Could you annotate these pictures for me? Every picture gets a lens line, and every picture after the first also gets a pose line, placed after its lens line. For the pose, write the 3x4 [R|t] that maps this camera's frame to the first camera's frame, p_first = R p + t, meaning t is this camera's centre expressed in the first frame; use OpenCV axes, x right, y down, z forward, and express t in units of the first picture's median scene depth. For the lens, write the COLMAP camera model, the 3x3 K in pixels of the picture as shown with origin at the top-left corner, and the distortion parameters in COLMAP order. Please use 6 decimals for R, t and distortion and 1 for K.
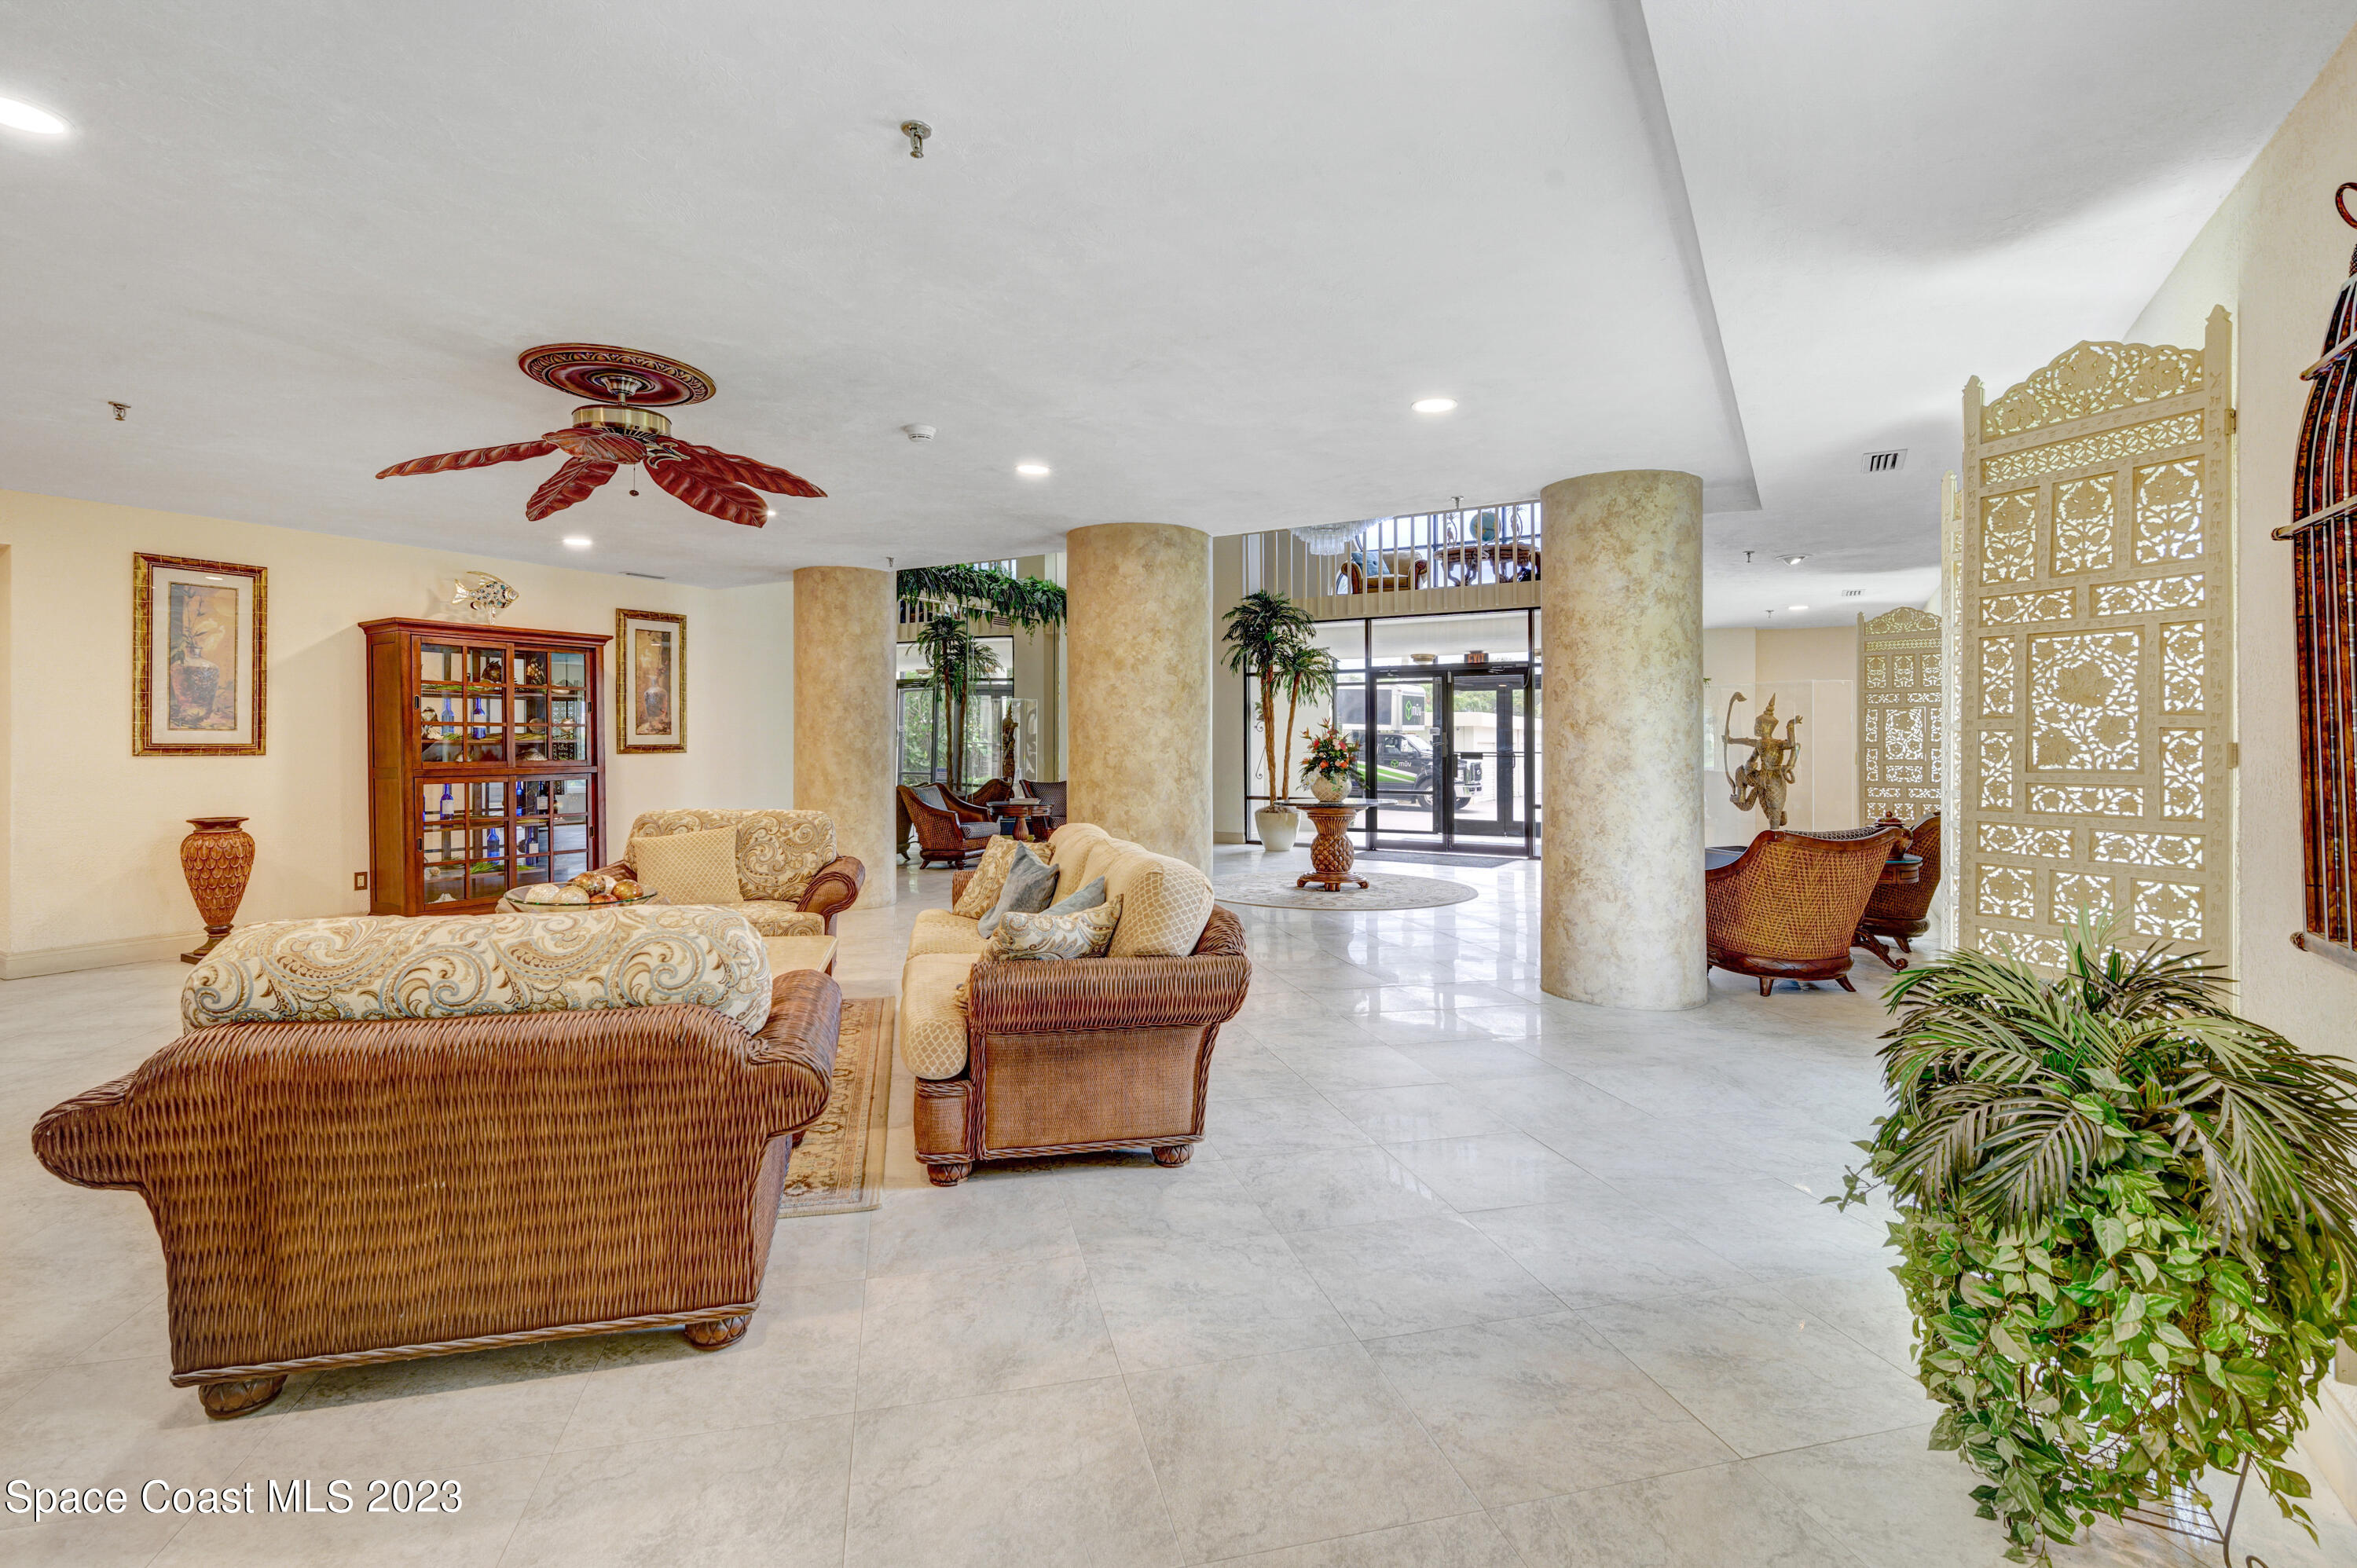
lens RADIAL K [[1036.4, 0, 1185.4], [0, 1036.4, 743.2], [0, 0, 1]] dist [-0.027949, -0.000049]
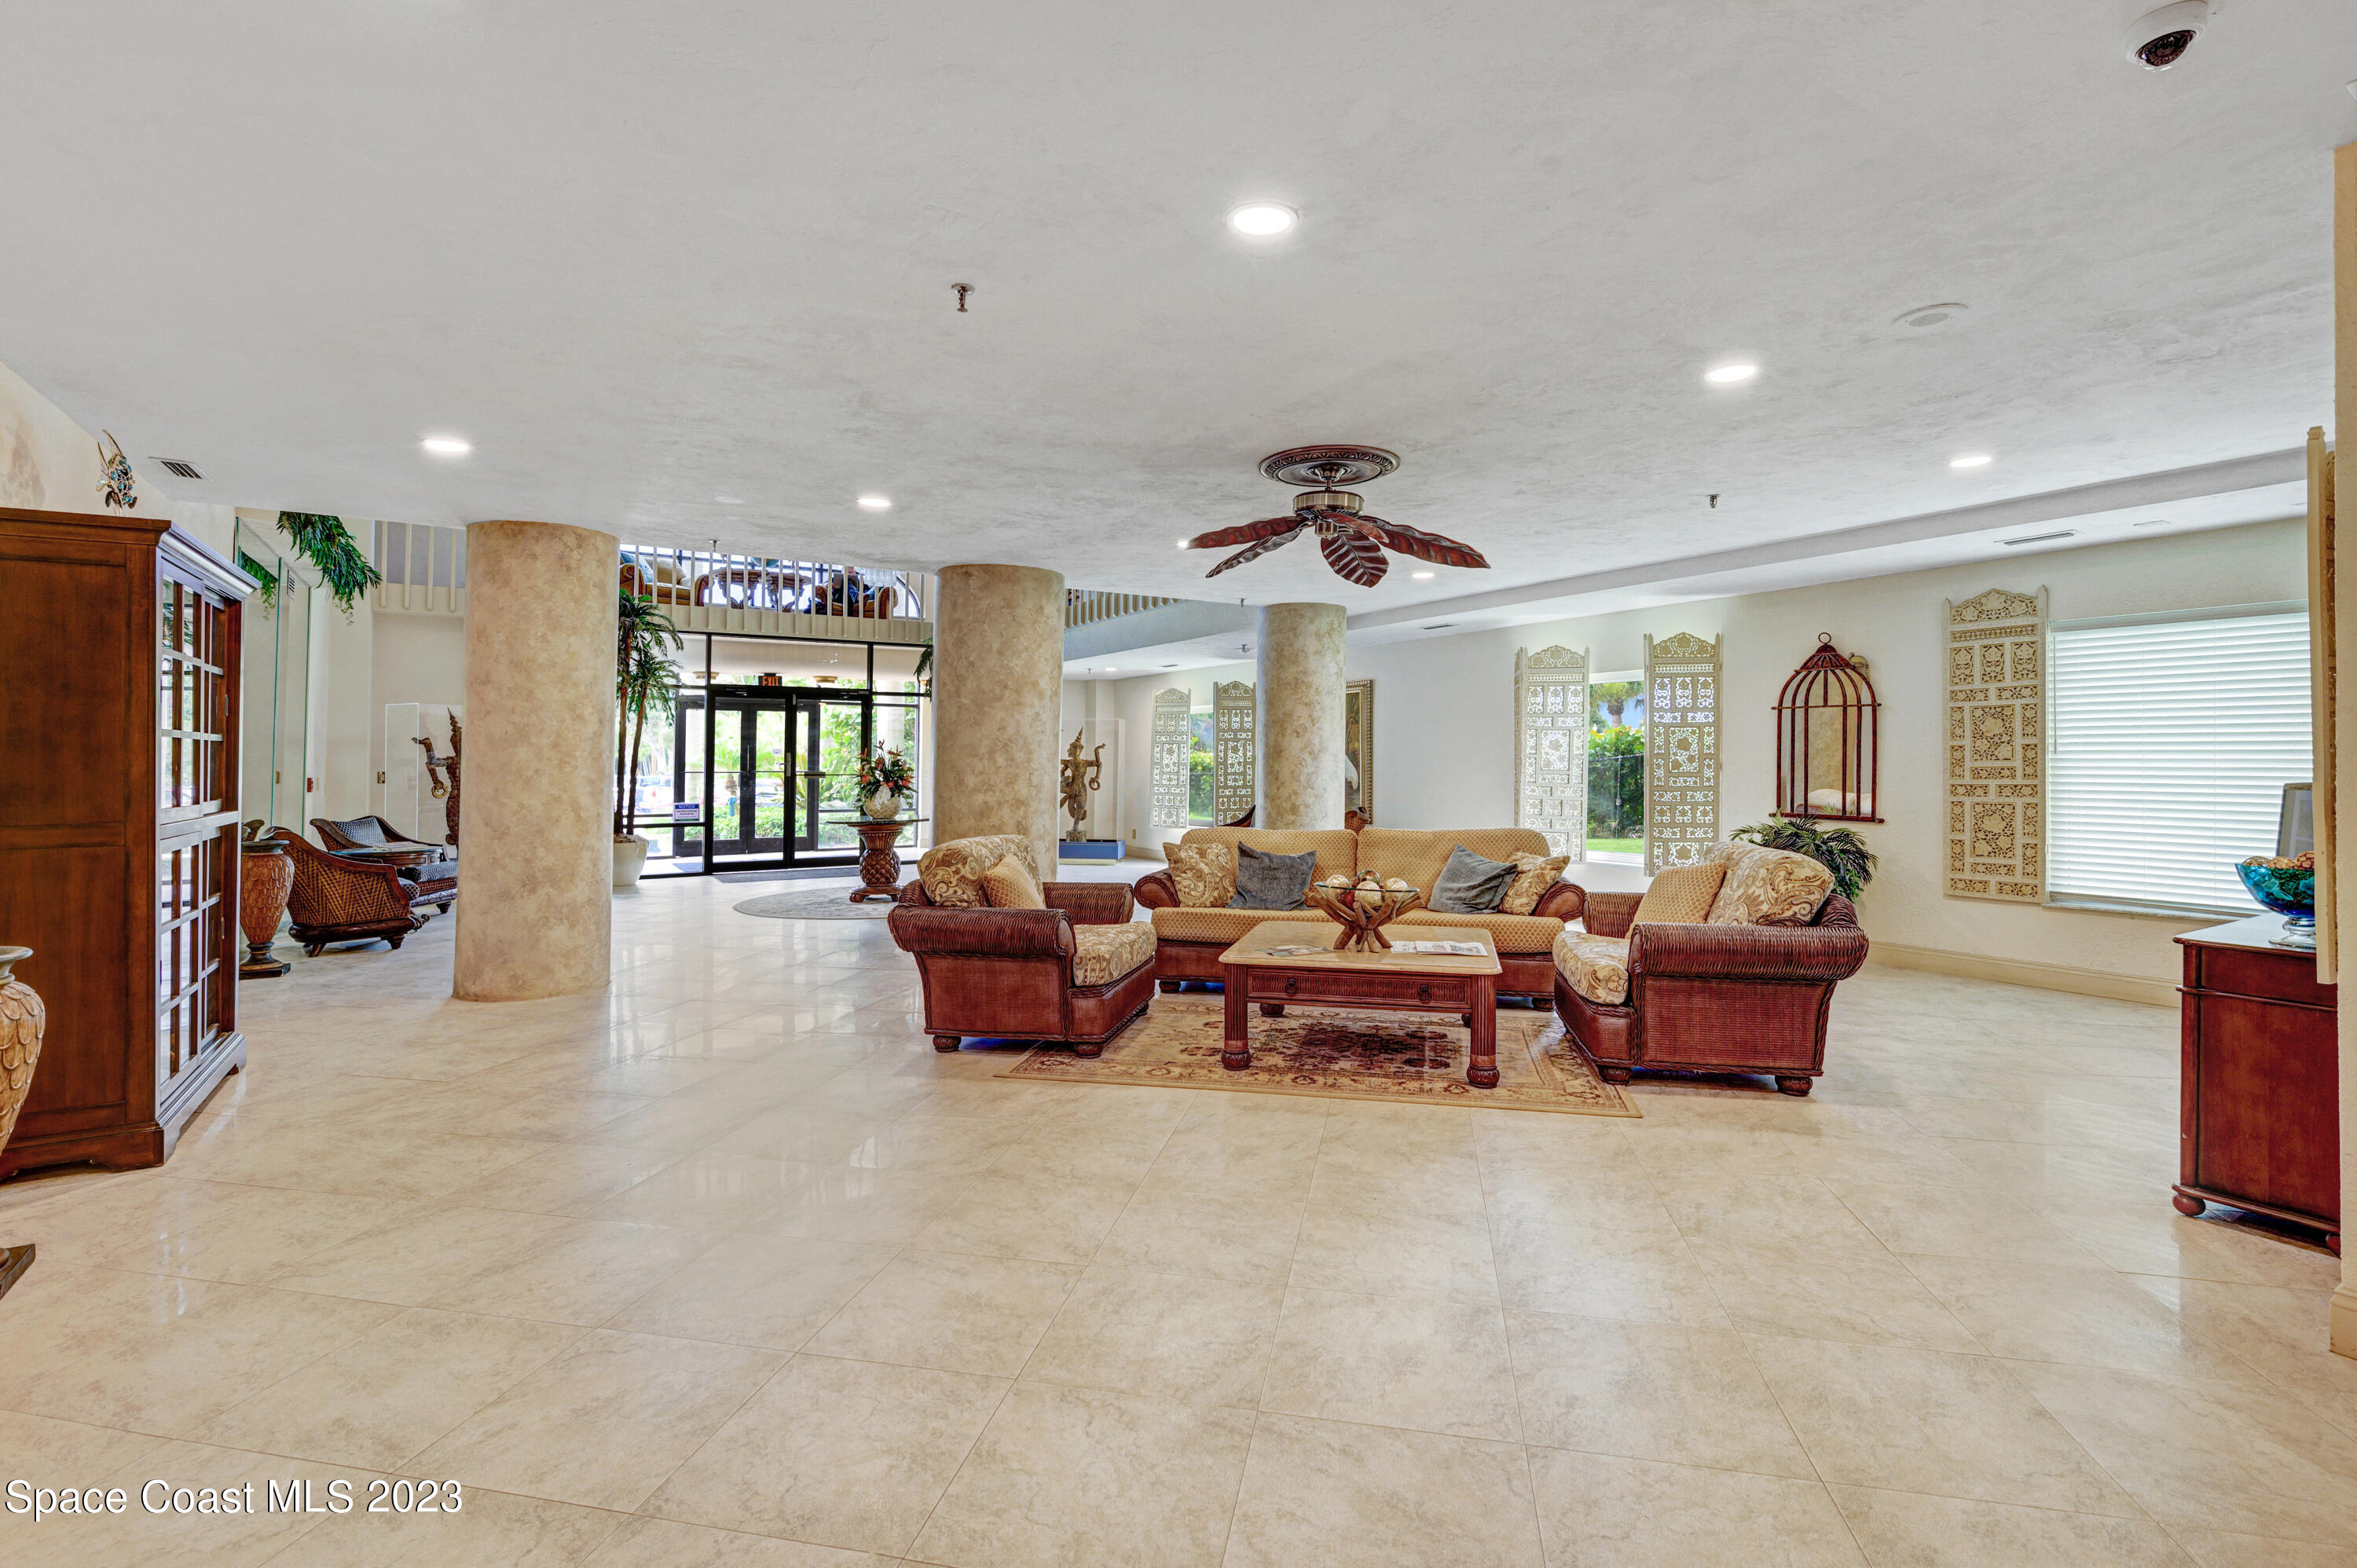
lens RADIAL K [[1036.4, 0, 1185.4], [0, 1036.4, 743.2], [0, 0, 1]] dist [-0.027949, -0.000049]
pose [[0.463832, 0.012781, 0.885831, -0.987934], [0.001860, 0.999880, -0.015401, -0.005894], [-0.885921, 0.008791, 0.463752, 0.342730]]
